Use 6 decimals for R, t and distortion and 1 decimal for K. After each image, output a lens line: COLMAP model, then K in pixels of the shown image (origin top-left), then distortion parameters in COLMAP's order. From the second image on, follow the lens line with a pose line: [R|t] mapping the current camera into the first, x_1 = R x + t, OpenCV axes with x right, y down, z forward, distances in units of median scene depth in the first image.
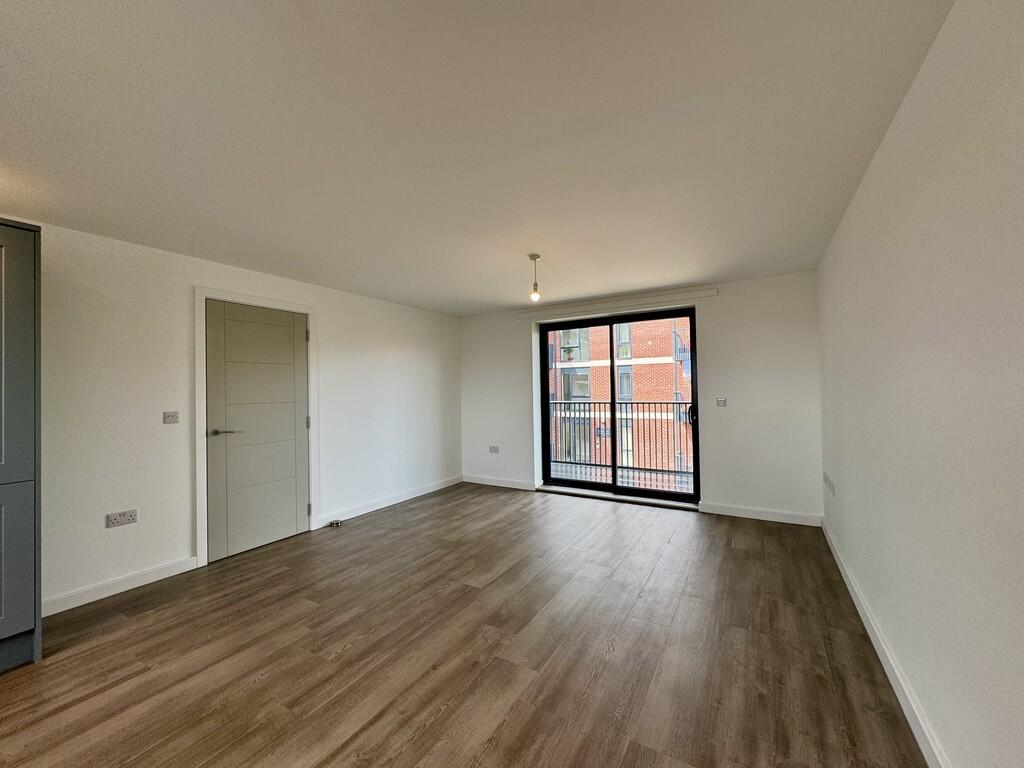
lens RADIAL K [[406.7, 0, 514.9], [0, 406.7, 389.4], [0, 0, 1]] dist [0.003966, 0.000764]
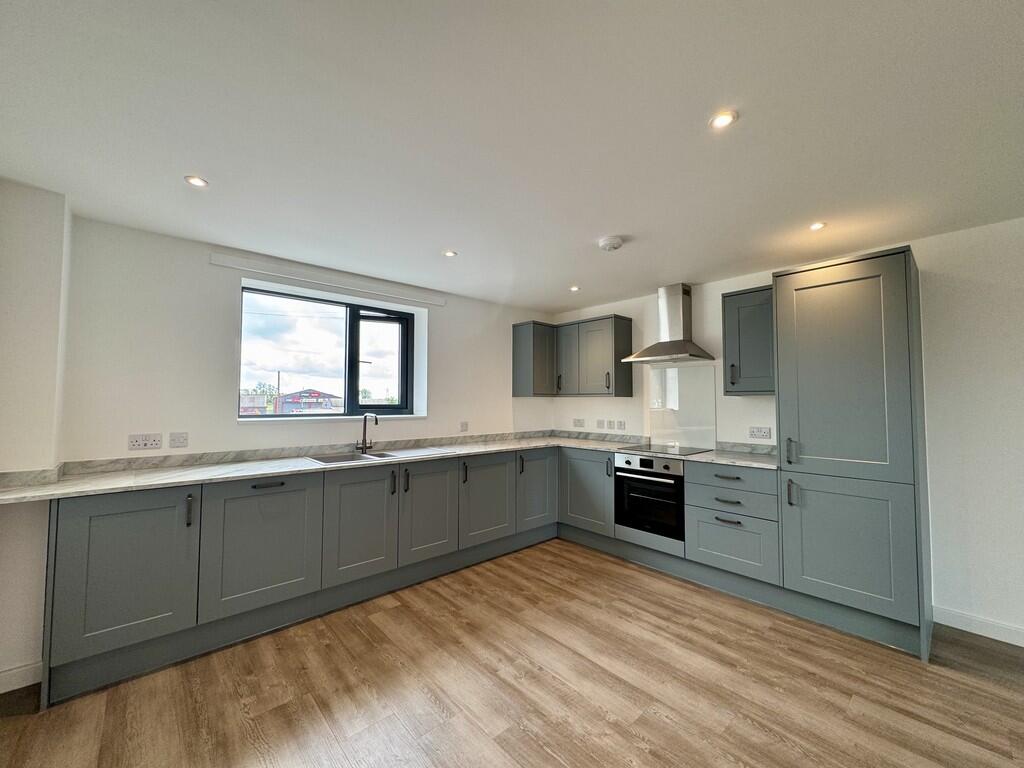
lens RADIAL K [[406.7, 0, 516.2], [0, 406.7, 380.6], [0, 0, 1]] dist [0.003966, 0.000764]
pose [[-0.292235, -0.046651, -0.955208, 0.154865], [0.004452, 0.998732, -0.050139, 0.005641], [0.956336, -0.018905, -0.291657, 0.339476]]
